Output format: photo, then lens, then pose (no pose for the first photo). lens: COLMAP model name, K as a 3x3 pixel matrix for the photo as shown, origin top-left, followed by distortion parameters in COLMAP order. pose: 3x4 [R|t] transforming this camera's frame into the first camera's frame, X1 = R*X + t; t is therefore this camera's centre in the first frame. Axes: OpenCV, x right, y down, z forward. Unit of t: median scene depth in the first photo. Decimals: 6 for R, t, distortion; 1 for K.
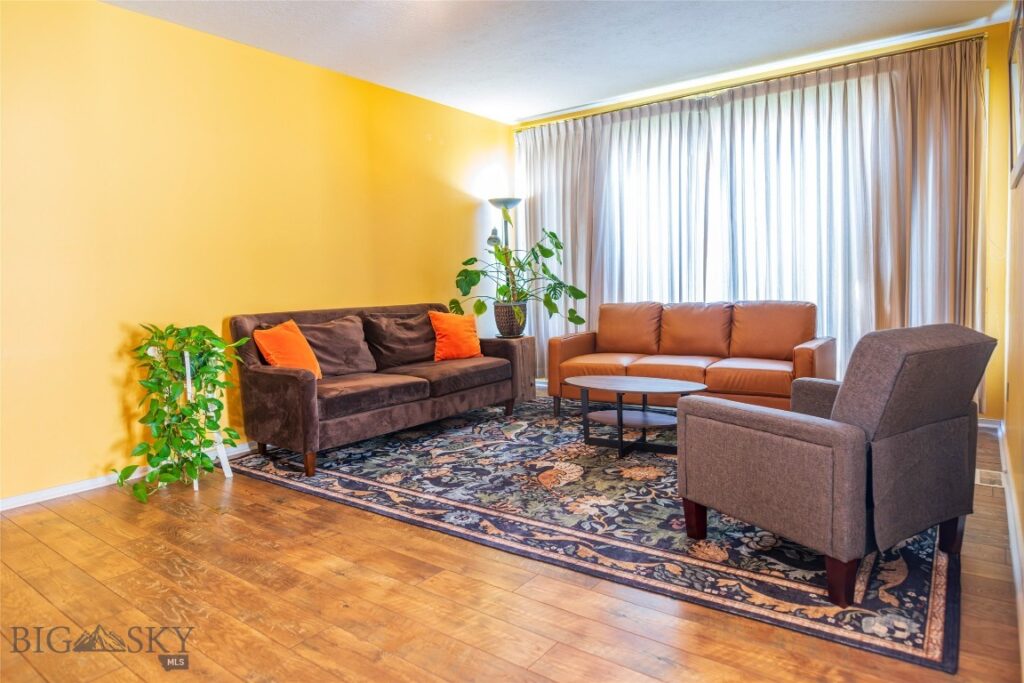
lens RADIAL K [[606.8, 0, 502.8], [0, 606.8, 331.1], [0, 0, 1]] dist [-0.024336, -0.000912]
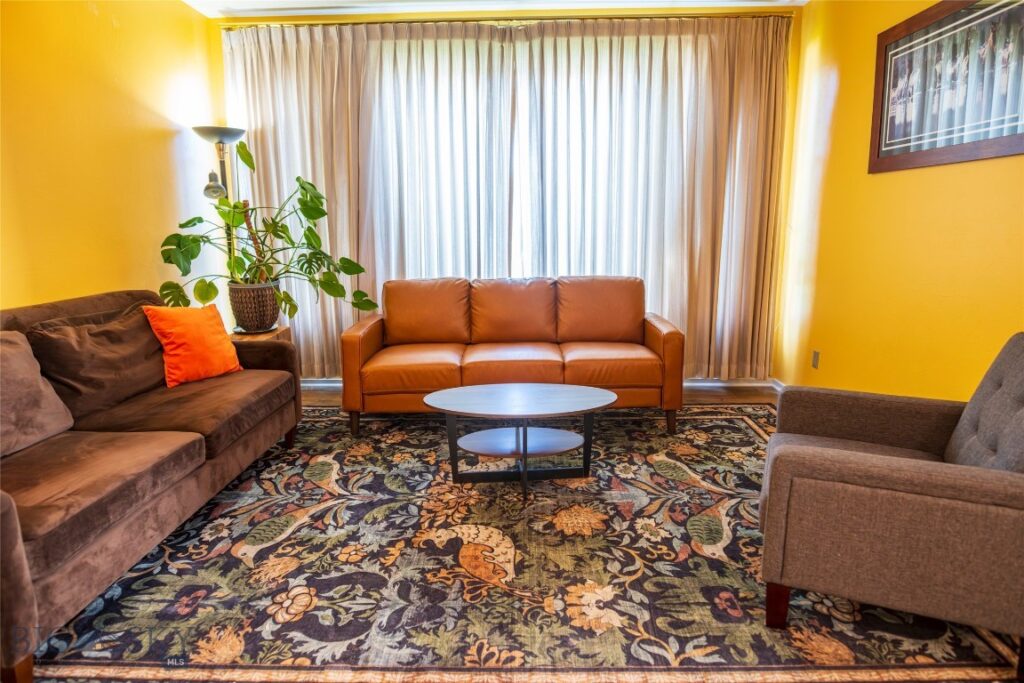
lens RADIAL K [[606.8, 0, 518.7], [0, 606.8, 347.5], [0, 0, 1]] dist [-0.024336, -0.000912]
pose [[0.814931, -0.099122, 0.571019, -0.198553], [0.036027, 0.992024, 0.120787, -0.062731], [-0.578438, -0.077861, 0.812002, 0.348769]]
